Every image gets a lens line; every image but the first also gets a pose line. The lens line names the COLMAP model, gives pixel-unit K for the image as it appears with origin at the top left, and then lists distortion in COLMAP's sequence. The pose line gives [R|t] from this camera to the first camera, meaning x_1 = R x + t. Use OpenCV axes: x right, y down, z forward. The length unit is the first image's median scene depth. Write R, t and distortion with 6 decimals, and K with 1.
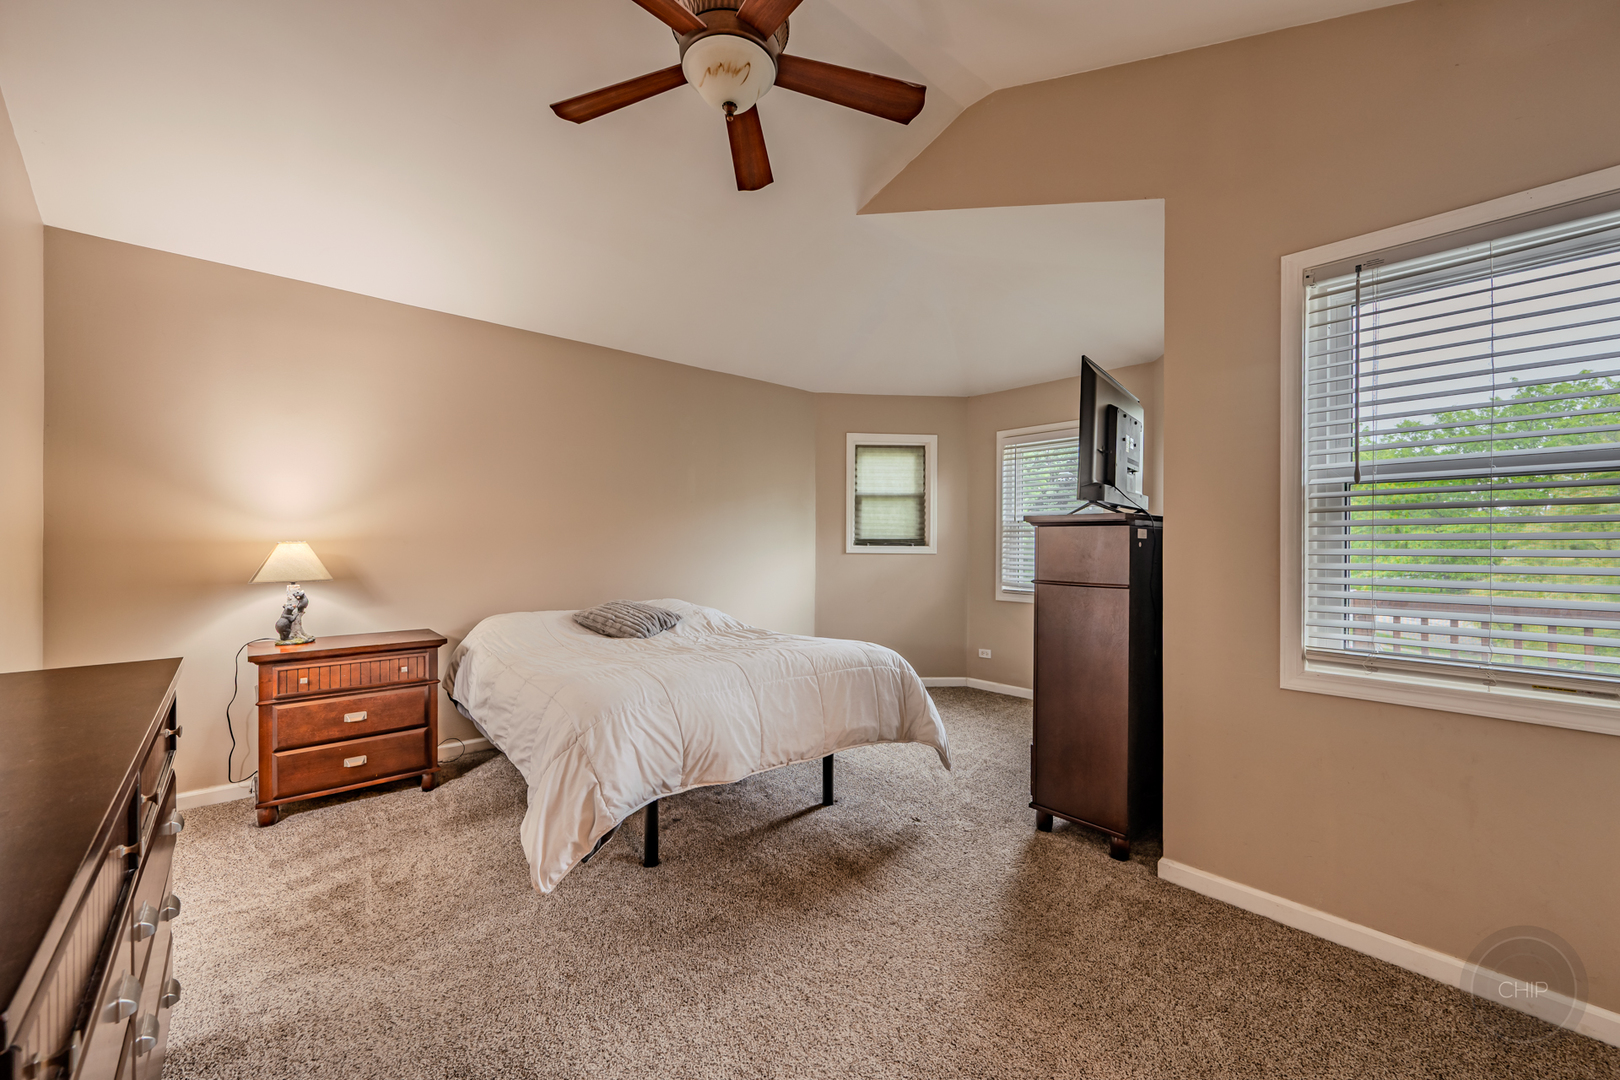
lens RADIAL K [[642.1, 0, 795.0], [0, 642.1, 545.6], [0, 0, 1]] dist [0.000549, 0.000794]
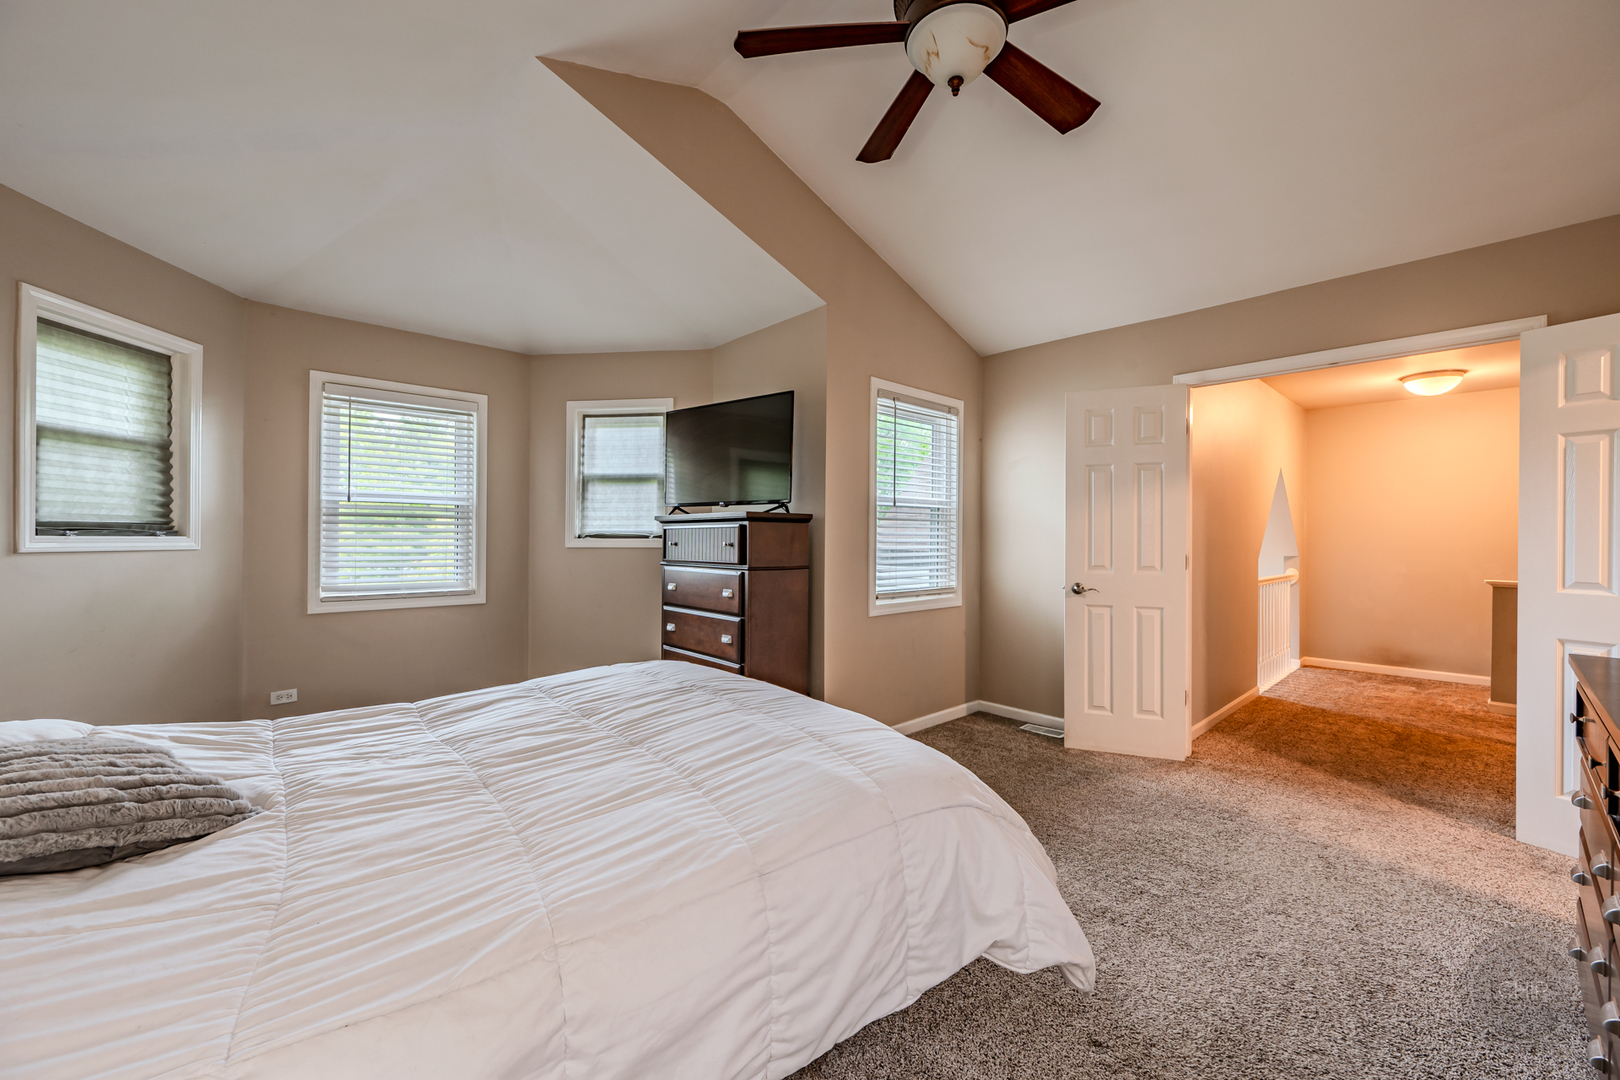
lens RADIAL K [[642.1, 0, 825.2], [0, 642.1, 541.1], [0, 0, 1]] dist [0.000549, 0.000794]
pose [[-0.052060, -0.012638, 0.998564, -0.393844], [-0.004585, 0.999912, 0.012416, -0.004471], [-0.998633, -0.003932, -0.052114, 0.466066]]
